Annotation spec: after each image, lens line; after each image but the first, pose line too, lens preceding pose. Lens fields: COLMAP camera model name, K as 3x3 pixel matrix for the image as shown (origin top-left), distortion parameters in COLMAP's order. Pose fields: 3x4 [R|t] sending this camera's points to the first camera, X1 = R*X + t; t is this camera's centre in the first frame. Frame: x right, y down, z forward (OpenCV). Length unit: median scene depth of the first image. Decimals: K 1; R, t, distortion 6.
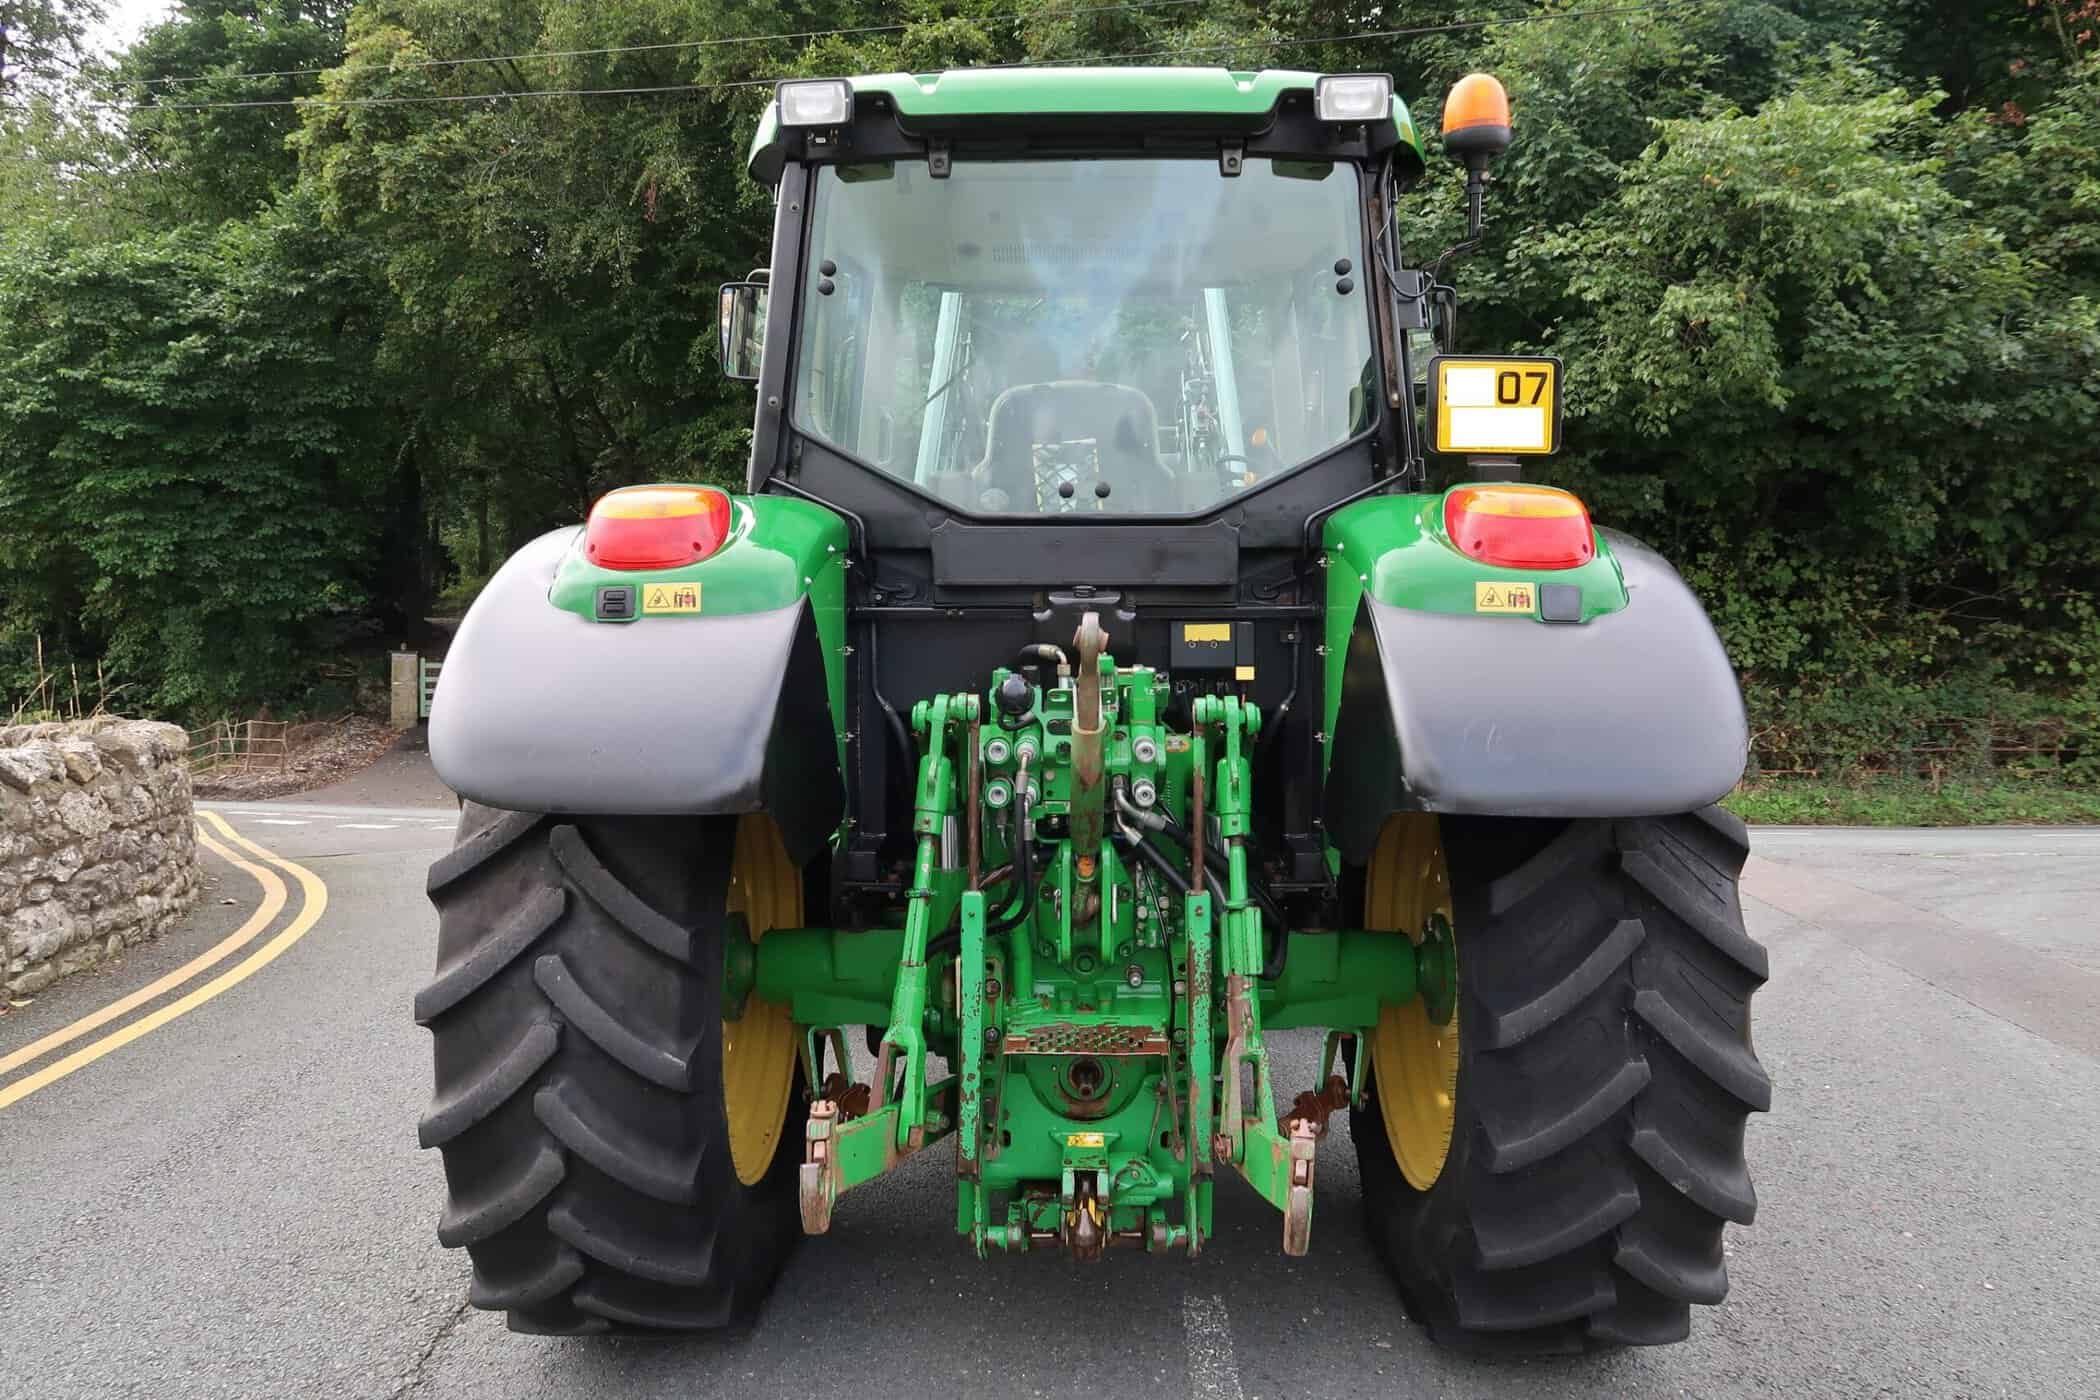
lens RADIAL K [[1447.9, 0, 1037.7], [0, 1447.9, 690.2], [0, 0, 1]] dist [-0.024224, 0.006870]
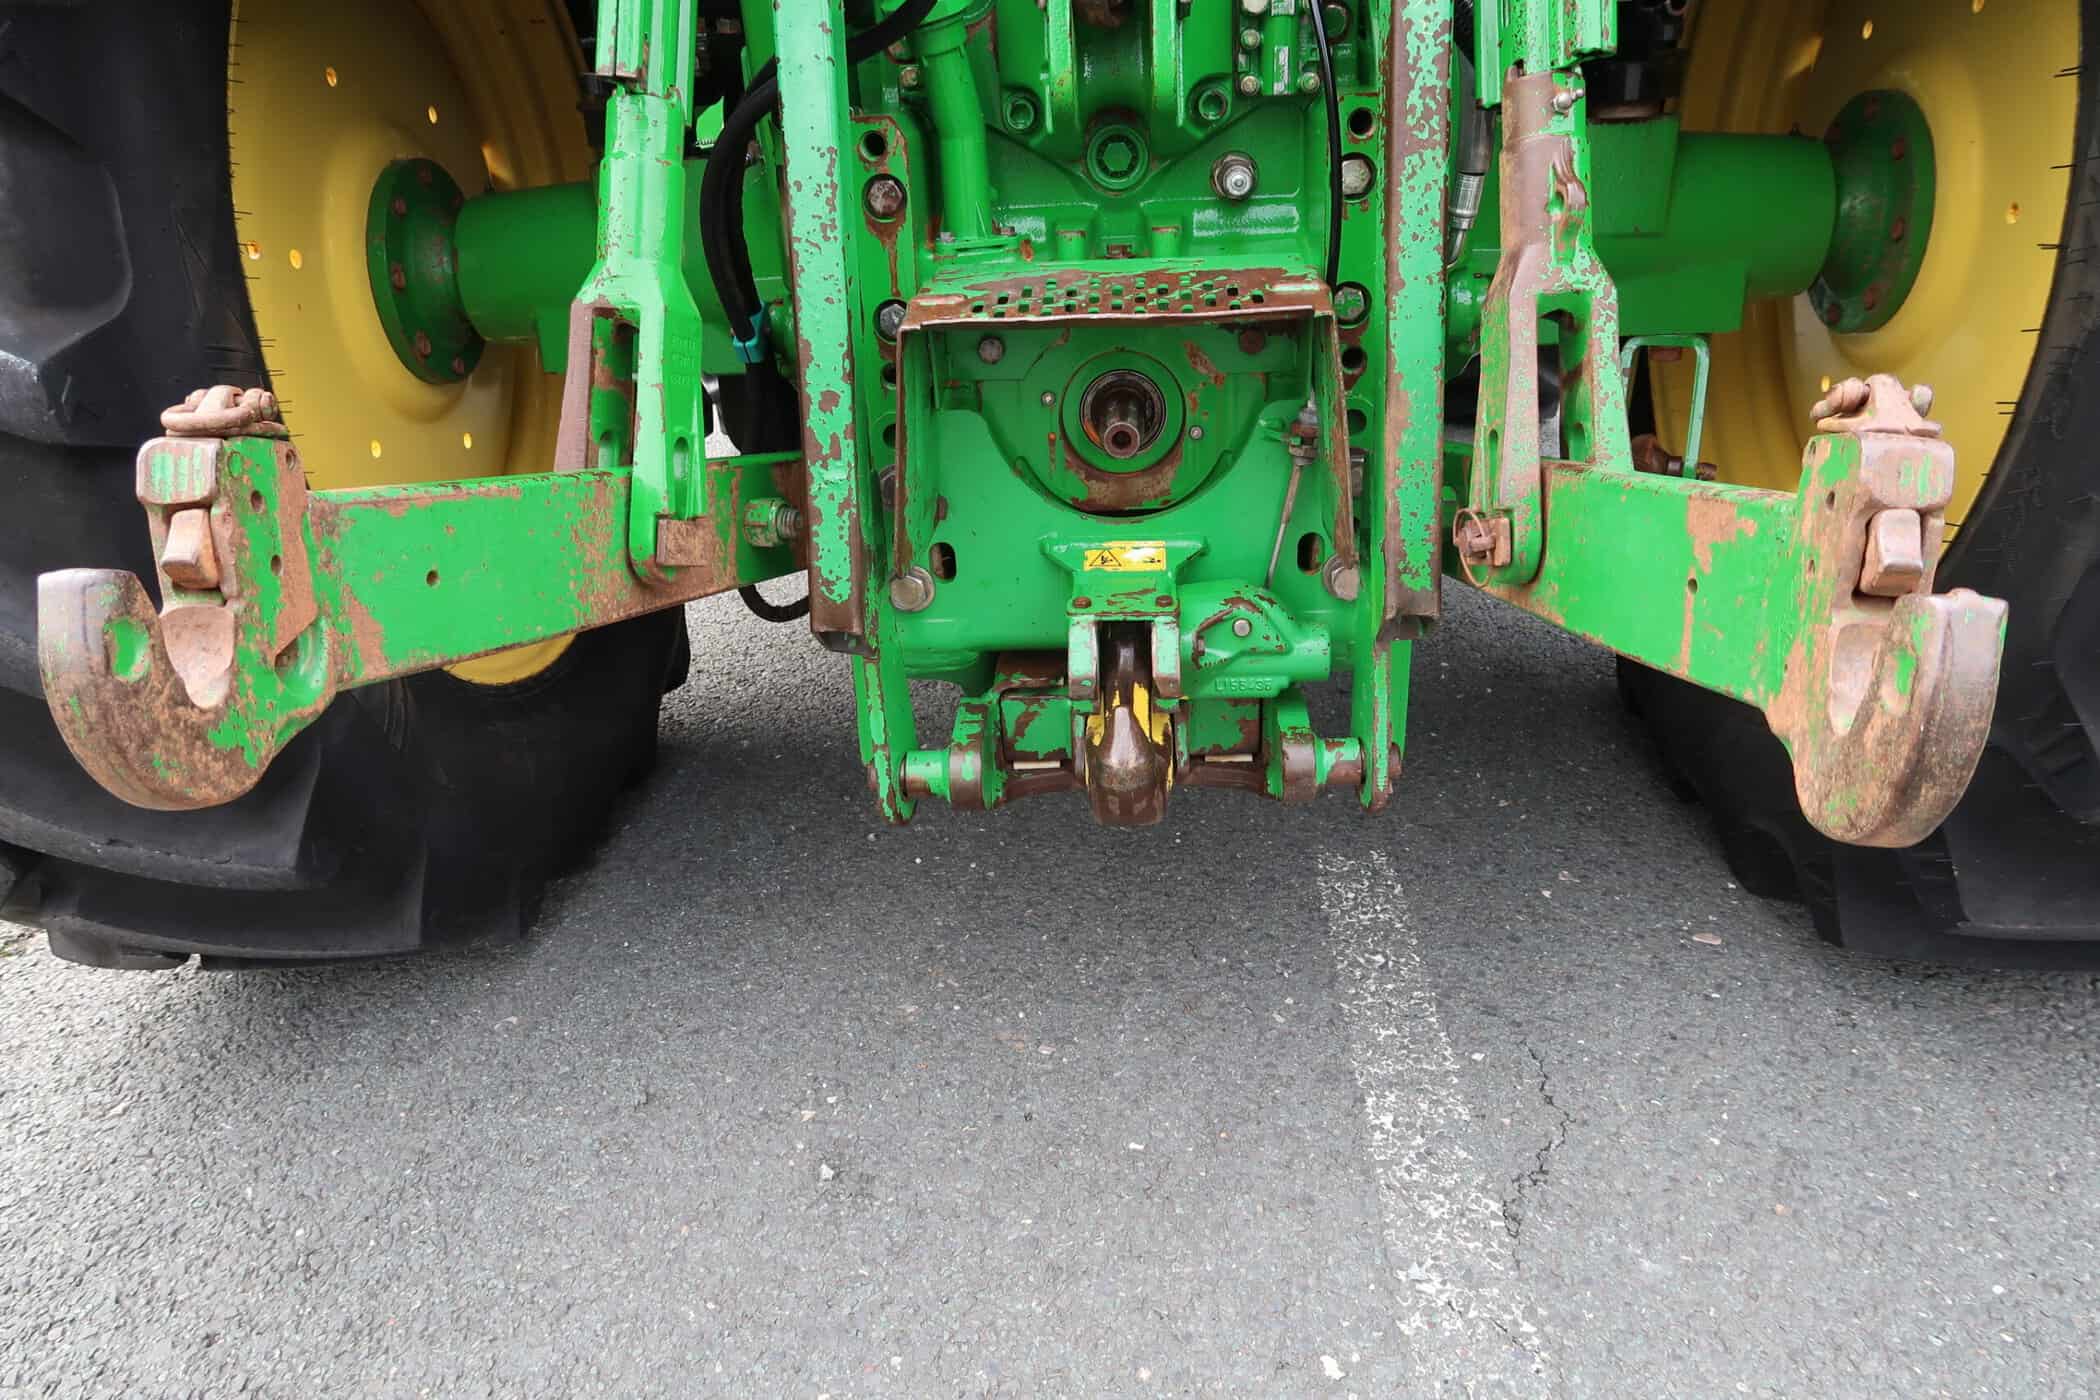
lens RADIAL K [[1447.9, 0, 1037.7], [0, 1447.9, 690.2], [0, 0, 1]] dist [-0.024224, 0.006870]
pose [[0.998242, -0.027743, -0.052384, 0.028752], [0.043104, 0.946373, 0.320187, 0.209234], [0.040692, -0.321881, 0.945905, 0.576379]]
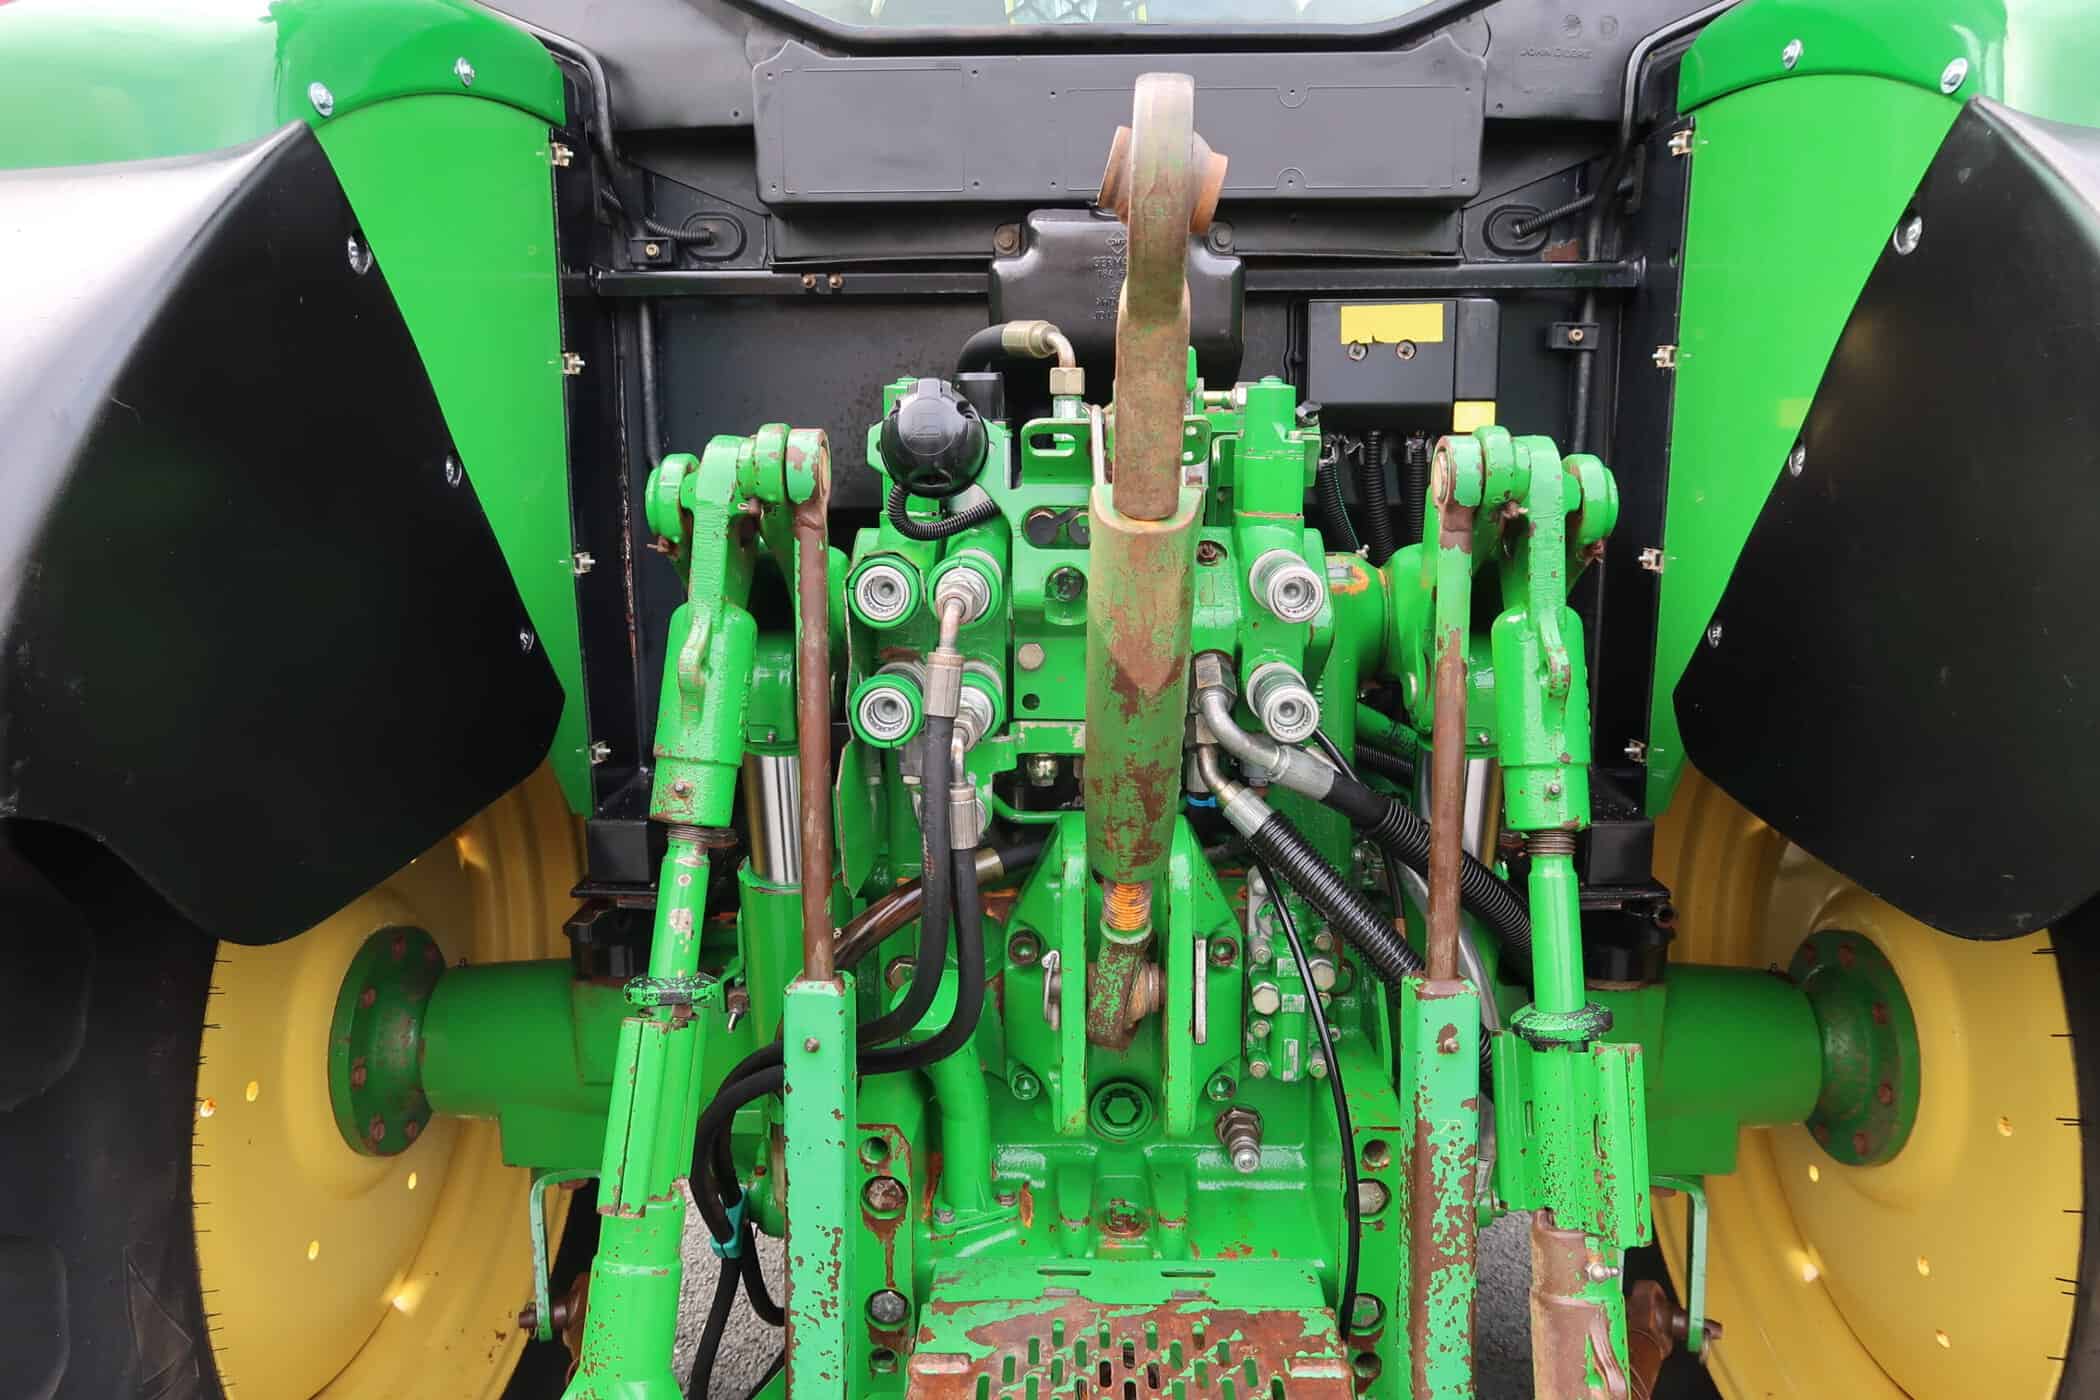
lens RADIAL K [[1447.9, 0, 1037.7], [0, 1447.9, 690.2], [0, 0, 1]] dist [-0.024224, 0.006870]
pose [[0.999979, -0.004161, -0.004958, 0.012263], [0.004659, 0.994455, 0.105058, 0.028188], [0.004493, -0.105079, 0.994454, 0.629603]]
